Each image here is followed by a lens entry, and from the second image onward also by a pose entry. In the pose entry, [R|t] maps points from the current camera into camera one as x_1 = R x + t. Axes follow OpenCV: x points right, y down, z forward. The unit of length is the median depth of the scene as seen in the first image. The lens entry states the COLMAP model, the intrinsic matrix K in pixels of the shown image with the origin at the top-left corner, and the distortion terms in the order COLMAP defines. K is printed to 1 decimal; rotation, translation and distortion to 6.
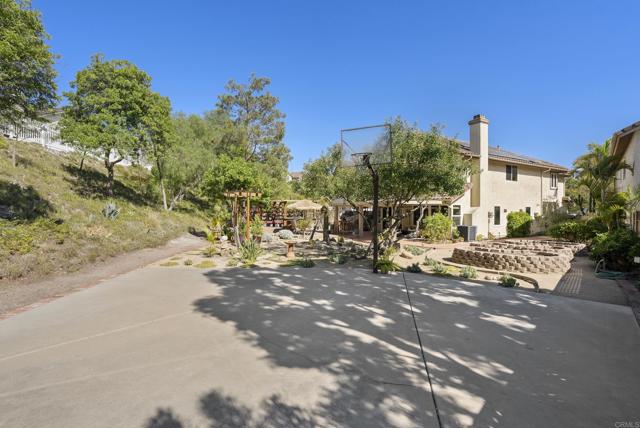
lens RADIAL K [[293.9, 0, 320.8], [0, 293.9, 214.3], [0, 0, 1]] dist [-0.028675, 0.000193]
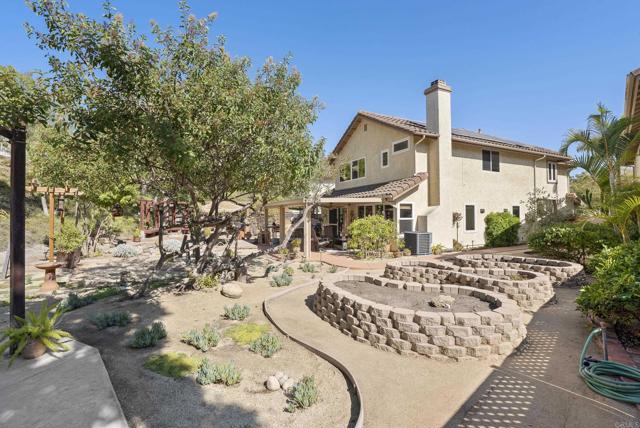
lens RADIAL K [[293.9, 0, 320.9], [0, 293.9, 215.0], [0, 0, 1]] dist [-0.028675, 0.000193]
pose [[0.999289, -0.013136, -0.035331, 0.268828], [0.012602, 0.999803, -0.015307, 0.003915], [0.035525, 0.014851, 0.999258, 0.258483]]
